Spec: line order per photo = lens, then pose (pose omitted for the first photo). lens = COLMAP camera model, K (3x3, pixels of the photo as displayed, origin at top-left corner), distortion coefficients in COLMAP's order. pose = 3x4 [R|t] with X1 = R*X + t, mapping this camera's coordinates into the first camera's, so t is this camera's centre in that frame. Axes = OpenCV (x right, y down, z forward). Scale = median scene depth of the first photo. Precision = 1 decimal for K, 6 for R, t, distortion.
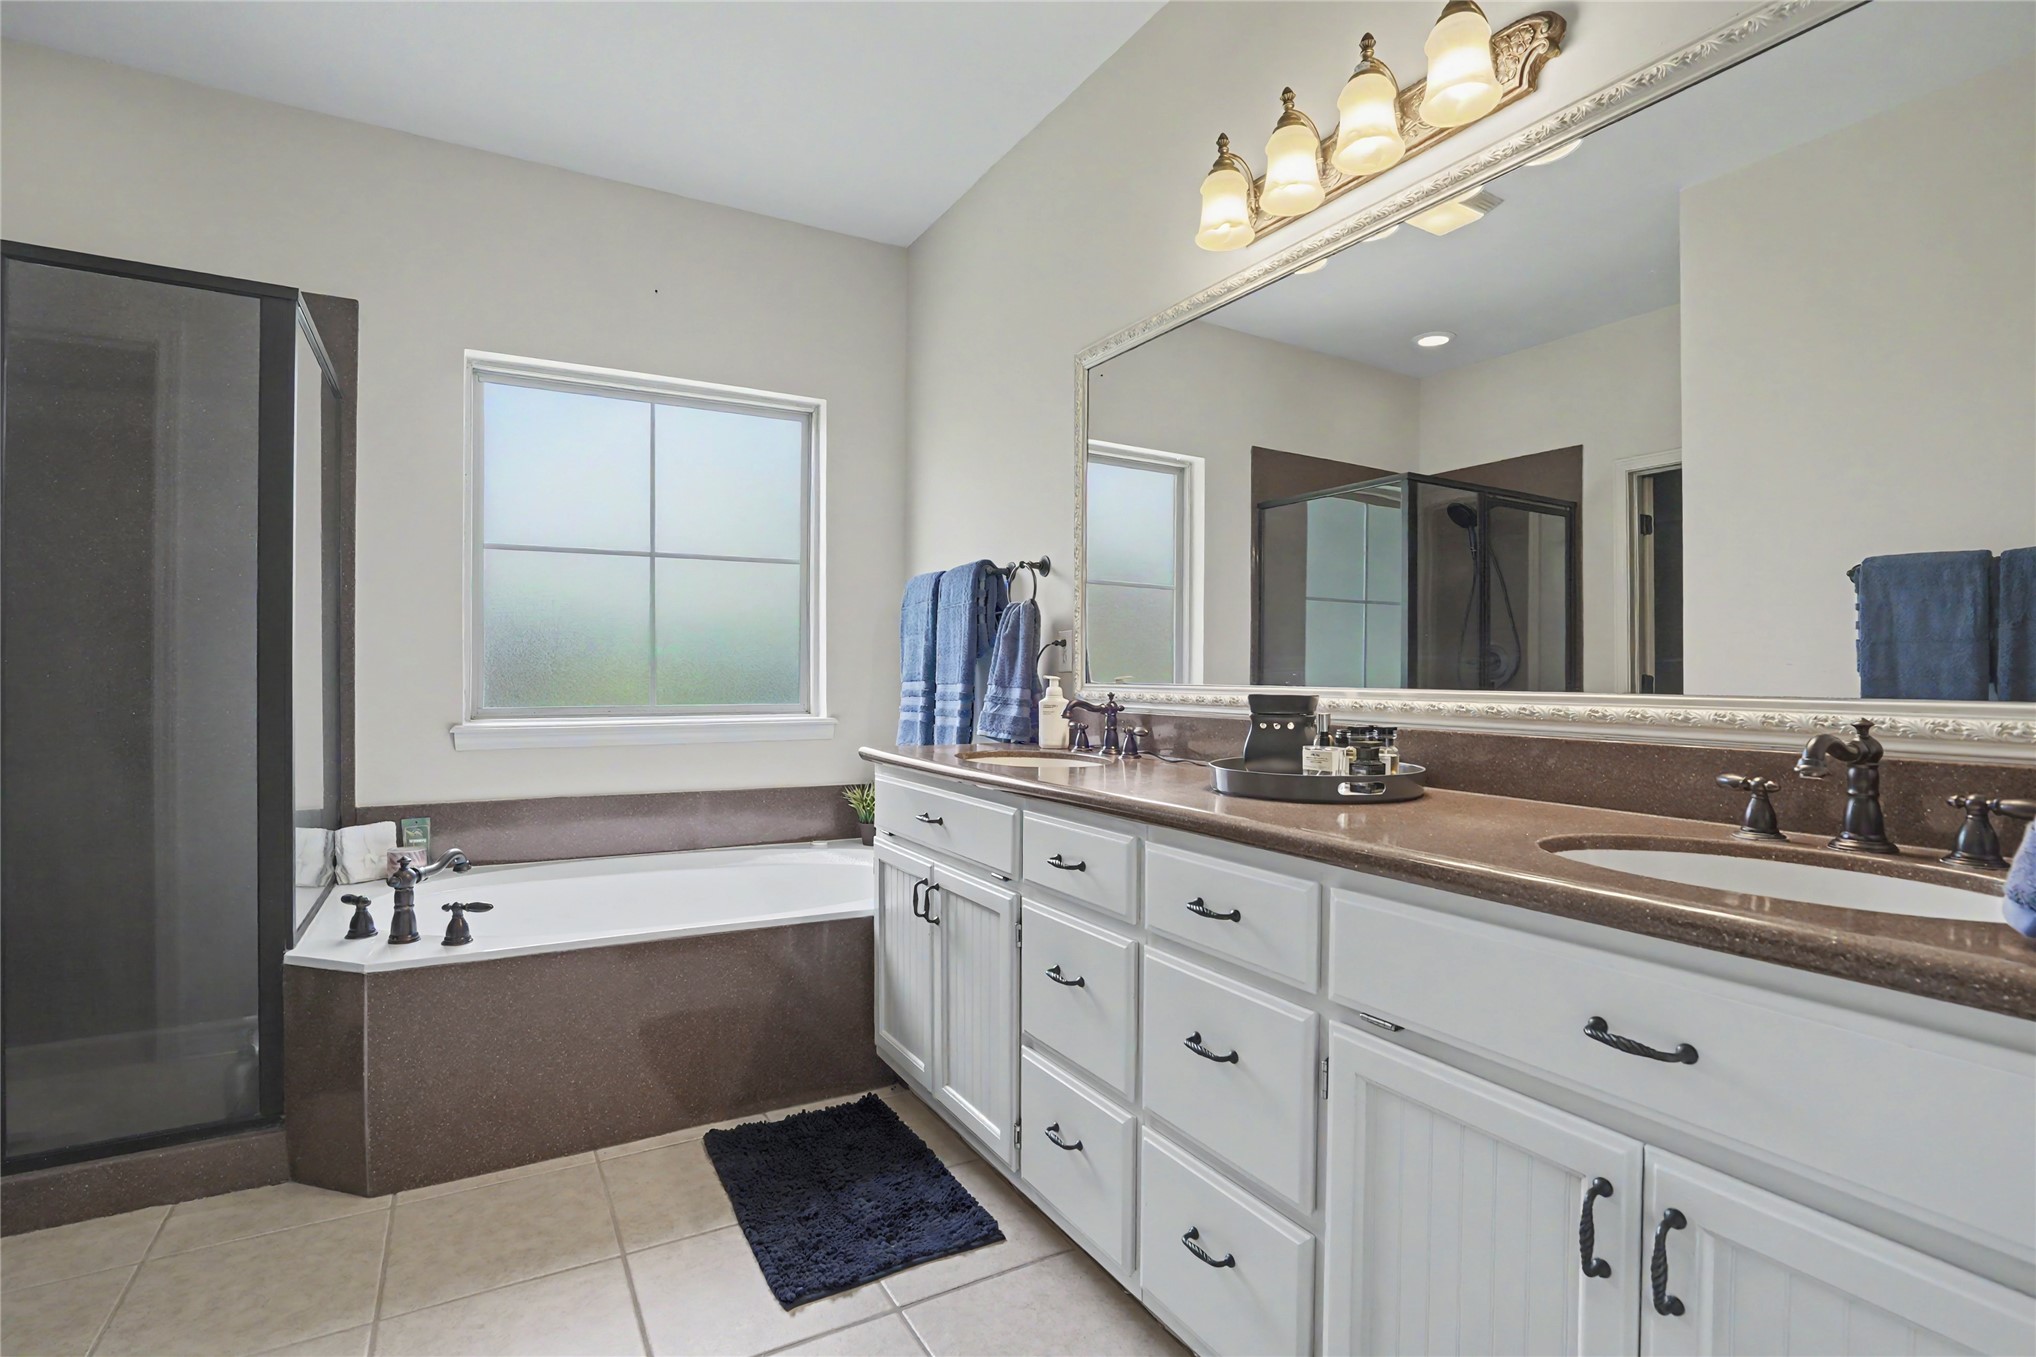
lens RADIAL K [[985.6, 0, 1018.0], [0, 985.6, 678.5], [0, 0, 1]] dist [-0.059952, 0.027270]
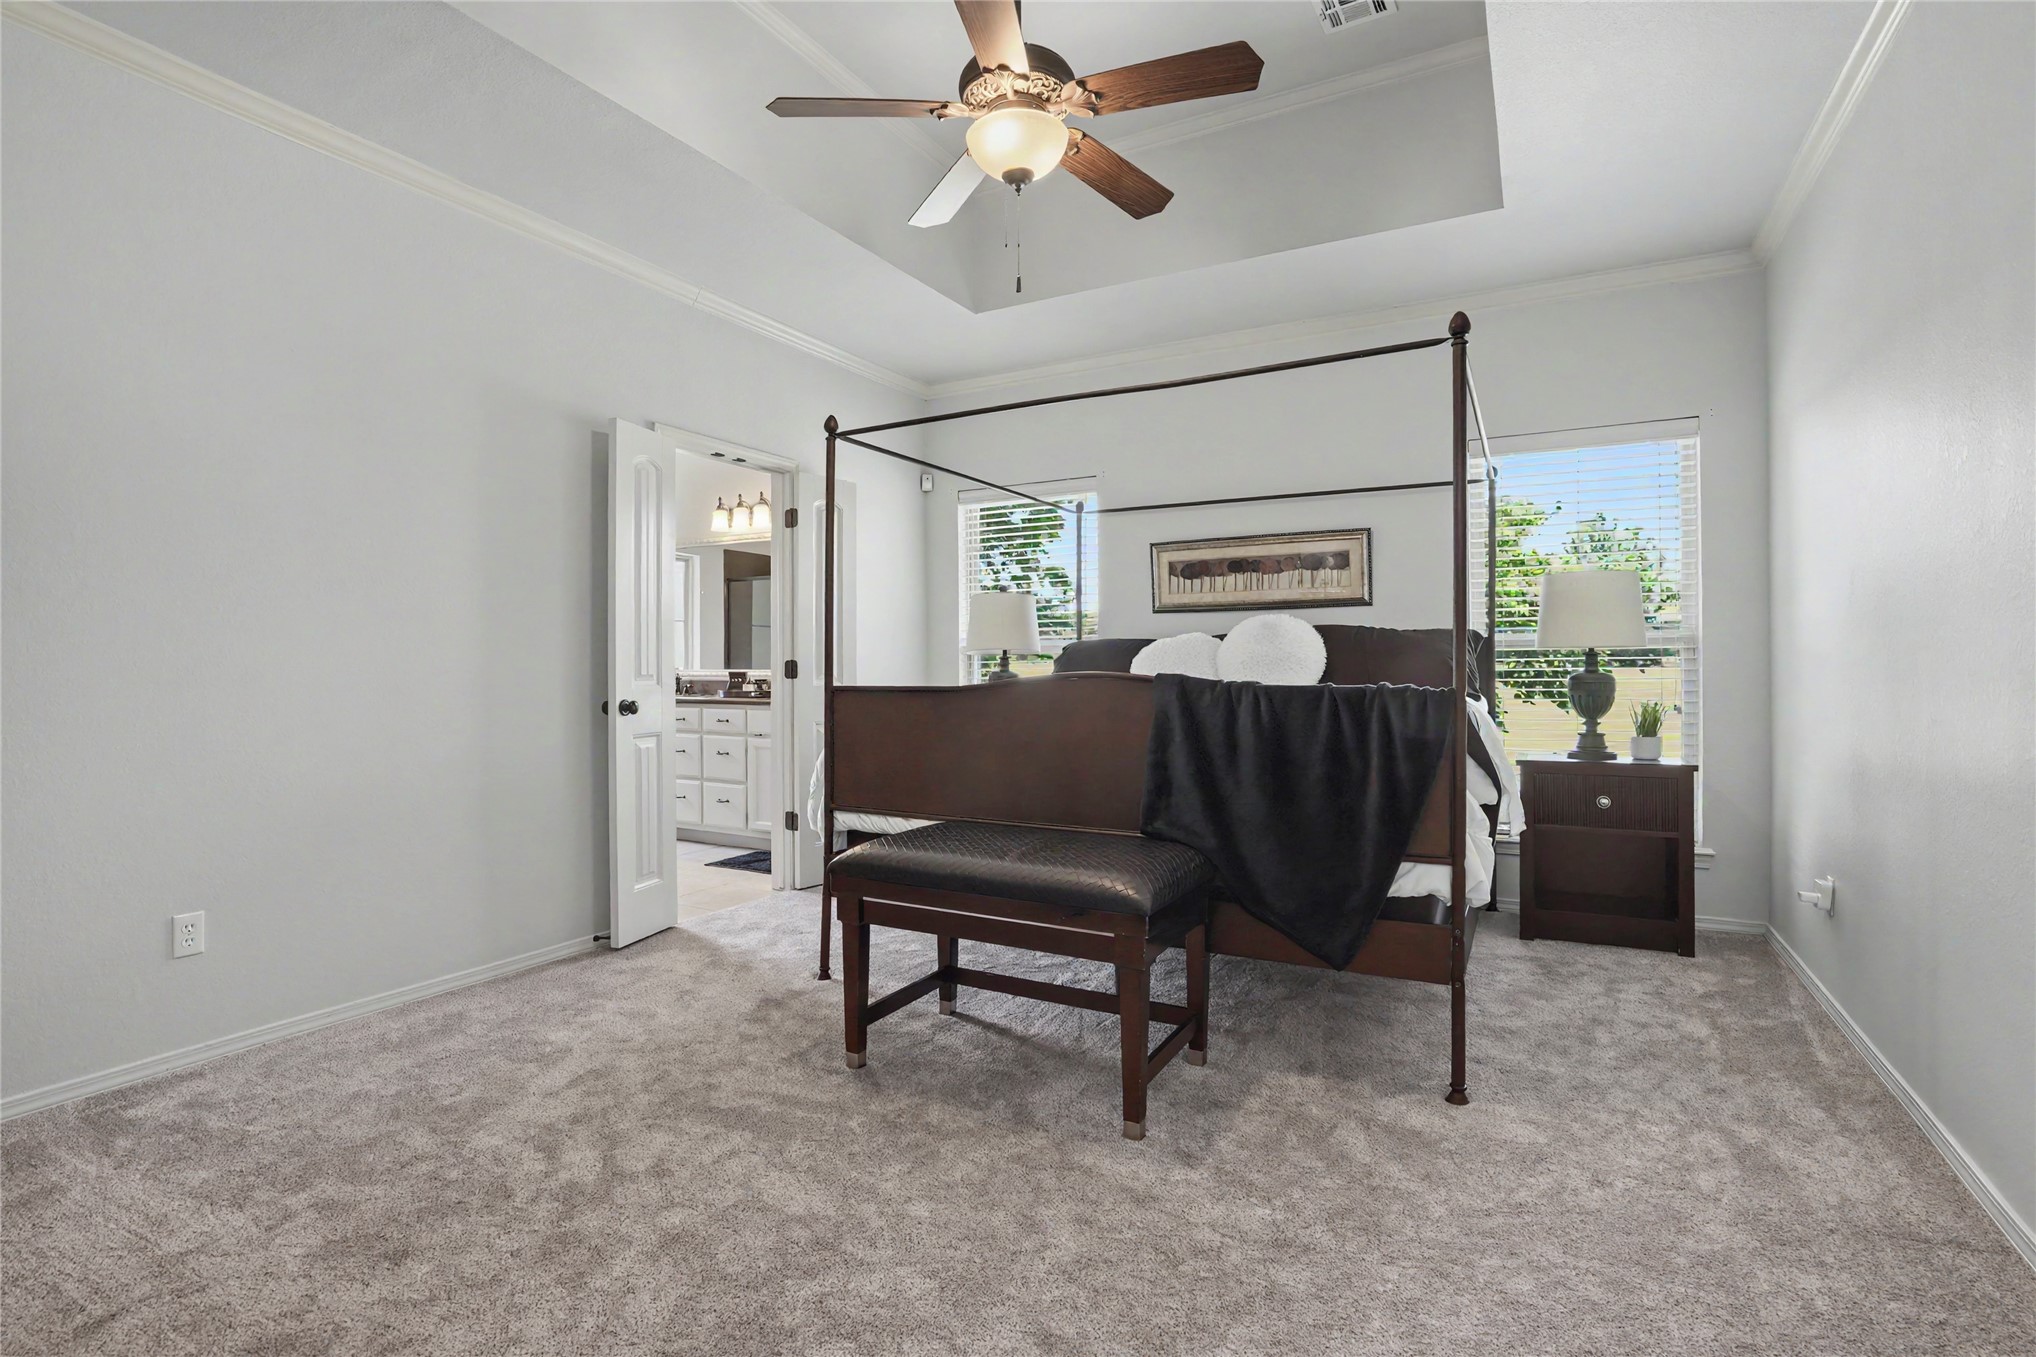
lens RADIAL K [[985.6, 0, 1018.0], [0, 985.6, 678.5], [0, 0, 1]] dist [-0.059952, 0.027270]
pose [[0.859677, -0.010723, 0.510726, -0.605895], [0.003599, 0.999882, 0.014935, -0.008729], [-0.510826, -0.011001, 0.859614, -2.311793]]
